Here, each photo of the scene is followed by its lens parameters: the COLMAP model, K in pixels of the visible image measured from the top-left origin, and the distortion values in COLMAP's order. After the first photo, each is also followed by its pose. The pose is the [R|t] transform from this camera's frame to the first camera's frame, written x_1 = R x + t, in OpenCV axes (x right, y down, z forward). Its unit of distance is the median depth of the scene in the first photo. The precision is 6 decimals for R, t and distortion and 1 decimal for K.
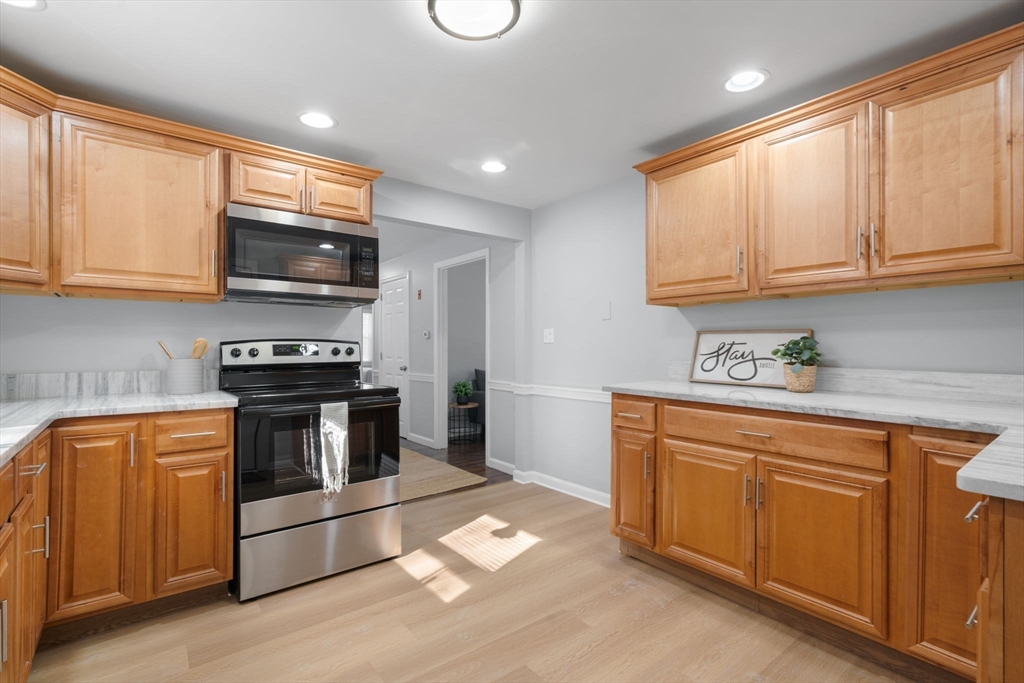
lens RADIAL K [[474.6, 0, 510.5], [0, 474.6, 348.0], [0, 0, 1]] dist [0.001226, 0.001148]
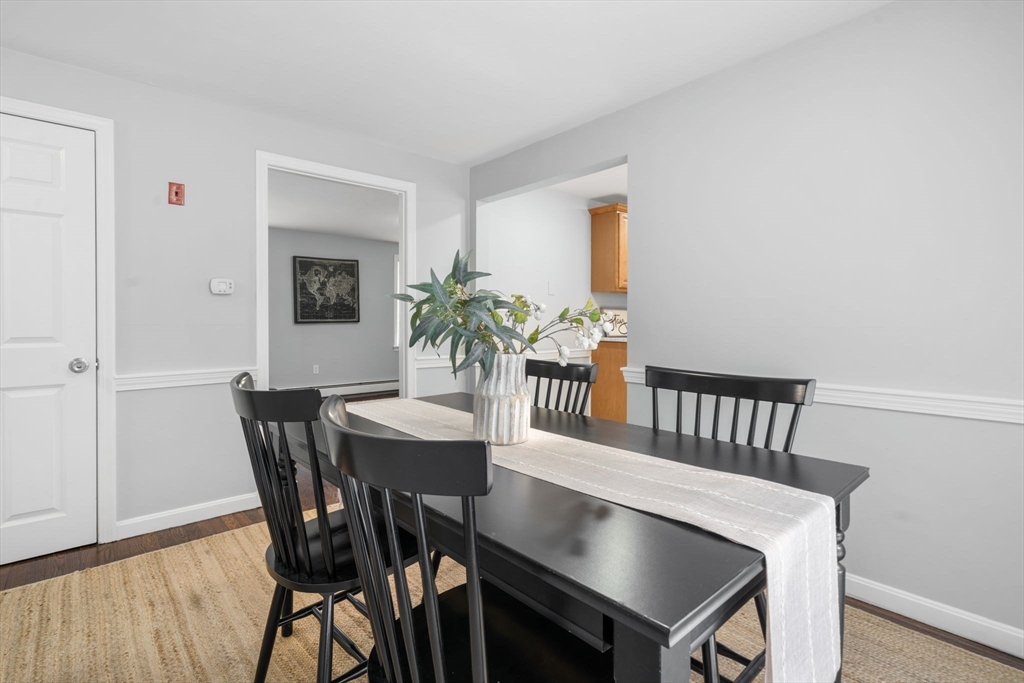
lens RADIAL K [[481.8, 0, 510.7], [0, 481.8, 322.2], [0, 0, 1]] dist [0.001271, 0.000464]
pose [[-0.067150, 0.000516, 0.997743, -1.630667], [0.002113, 0.999998, -0.000375, 0.022301], [-0.997741, 0.002083, -0.067151, 1.766942]]
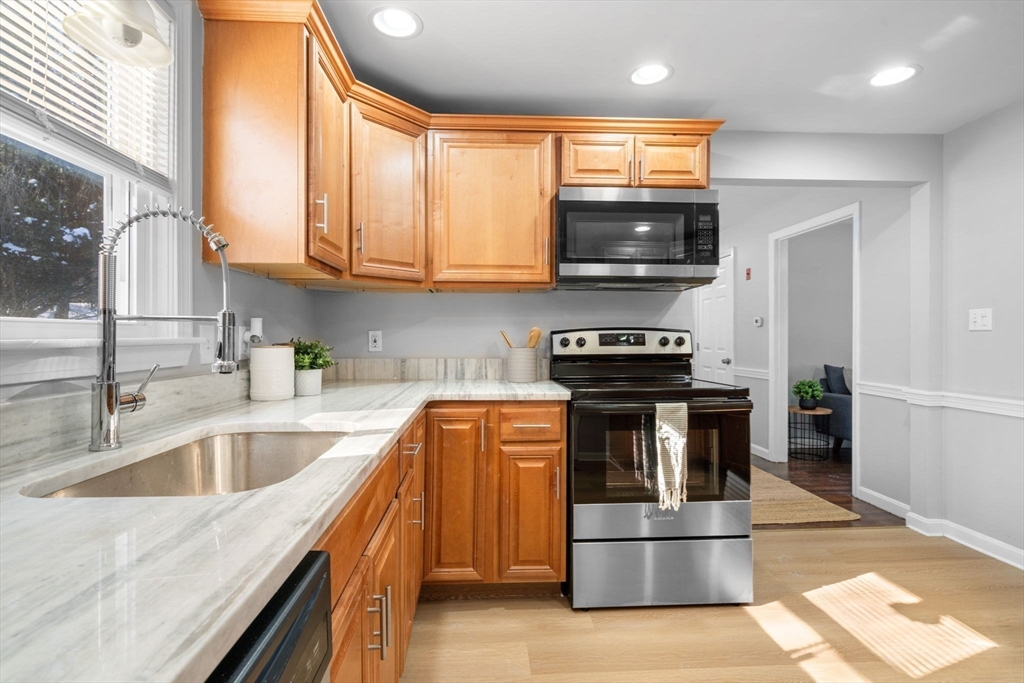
lens RADIAL K [[489.2, 0, 512.0], [0, 489.2, 341.5], [0, 0, 1]] dist [0.001558, 0.000361]
pose [[0.823733, 0.005871, -0.566948, -0.109657], [-0.001365, 0.999964, 0.008370, 0.000122], [0.566976, -0.006121, 0.823711, 0.124490]]
